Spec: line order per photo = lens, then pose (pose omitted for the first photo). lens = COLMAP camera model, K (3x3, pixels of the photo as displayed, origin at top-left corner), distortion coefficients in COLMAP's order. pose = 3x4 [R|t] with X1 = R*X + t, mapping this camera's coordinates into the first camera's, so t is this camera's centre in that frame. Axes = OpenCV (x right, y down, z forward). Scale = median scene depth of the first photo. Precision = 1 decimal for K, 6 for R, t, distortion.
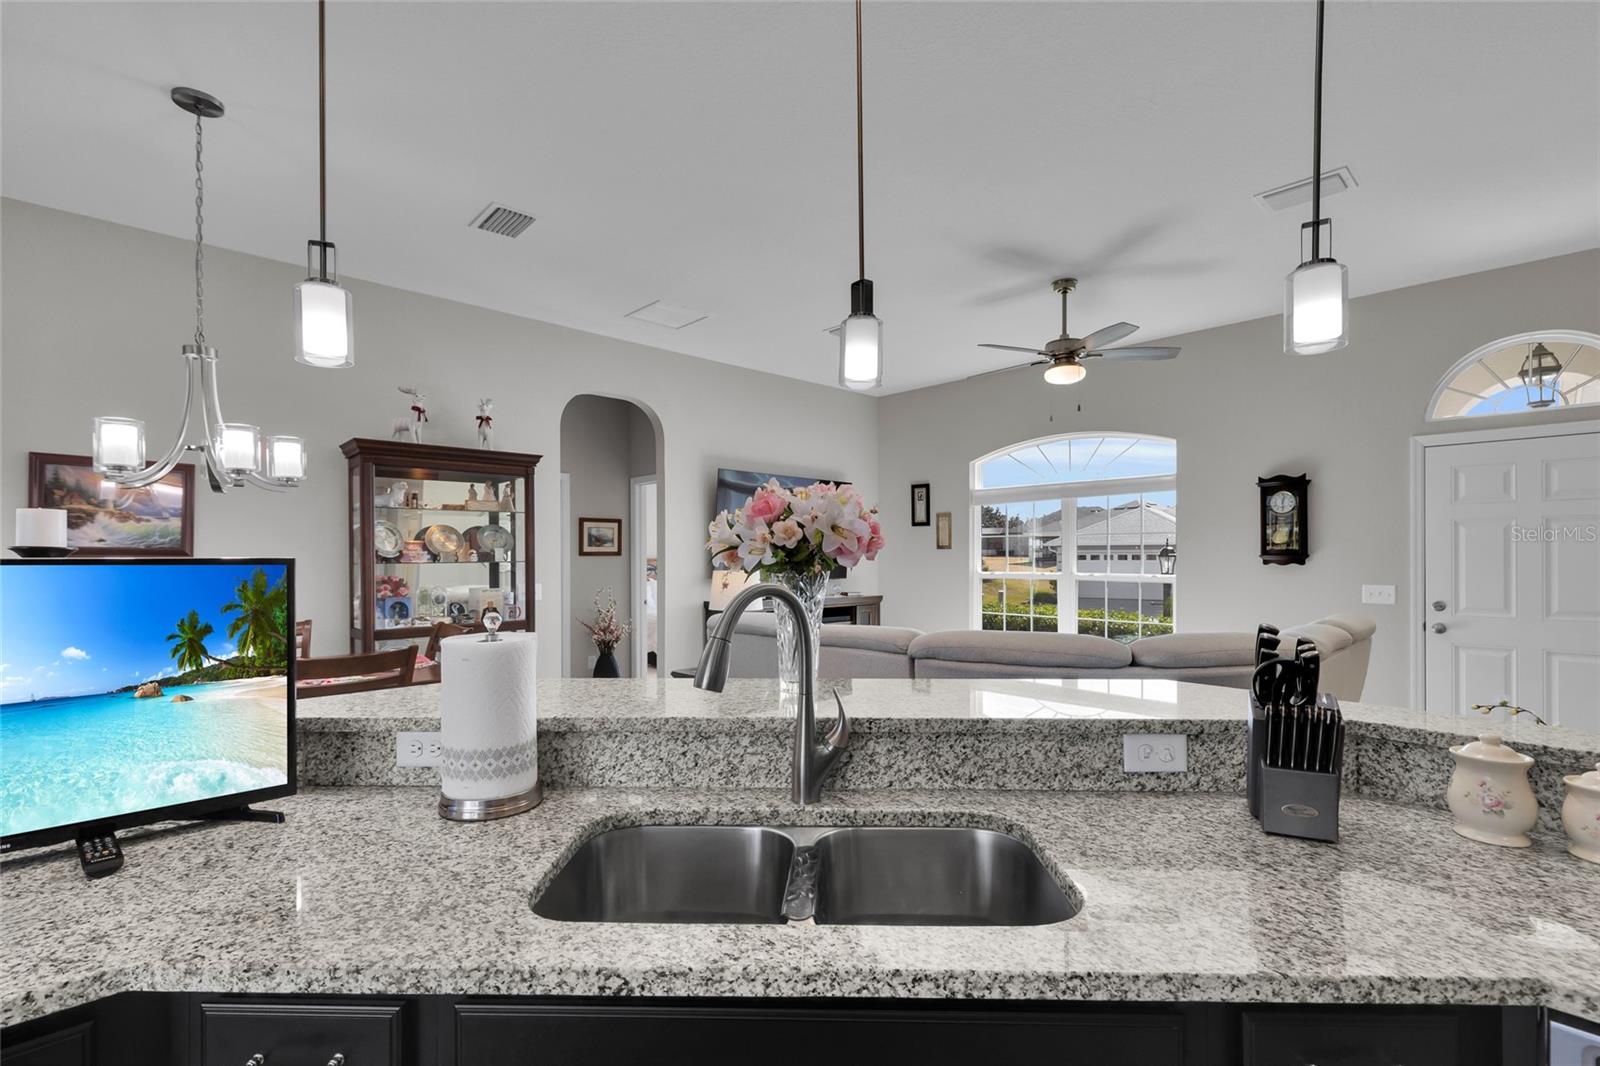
lens RADIAL K [[720.2, 0, 839.9], [0, 720.2, 530.0], [0, 0, 1]] dist [-0.000480, -0.027389]
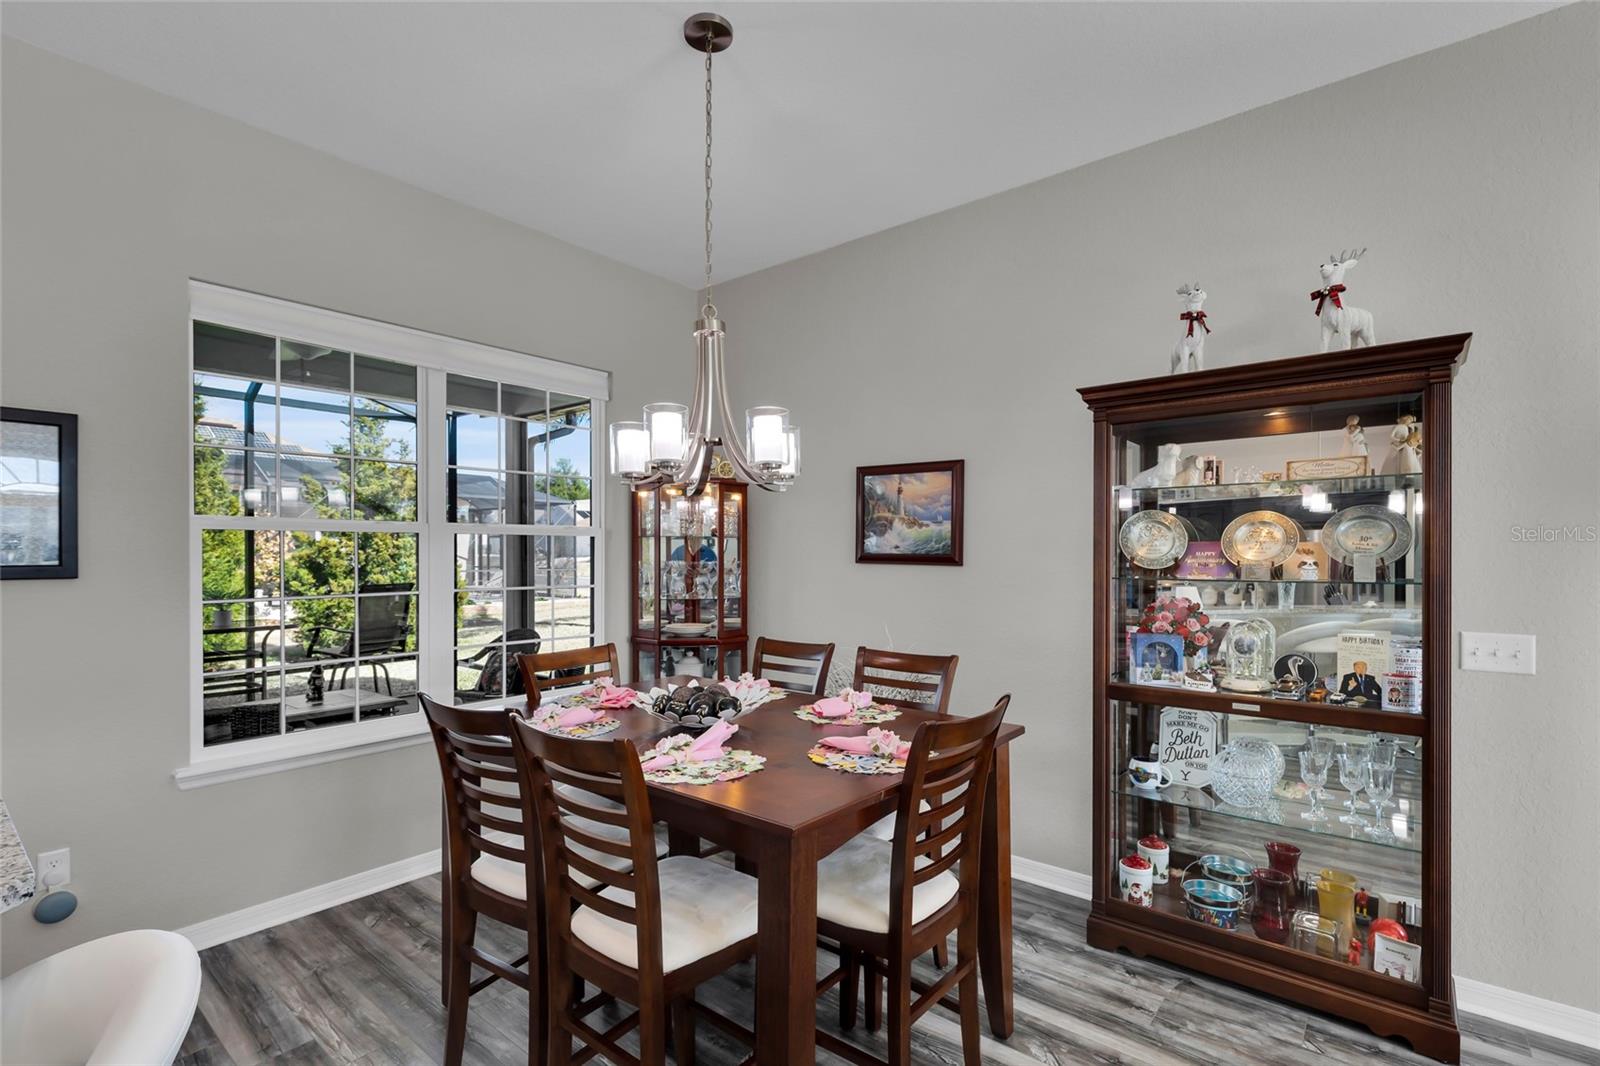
lens RADIAL K [[738.0, 0, 803.0], [0, 738.0, 556.3], [0, 0, 1]] dist [0.004184, -0.000016]
pose [[0.113083, 0.007016, -0.993561, -0.029667], [0.036399, 0.999275, 0.011199, 0.010445], [0.992919, -0.037431, 0.112746, 0.712671]]
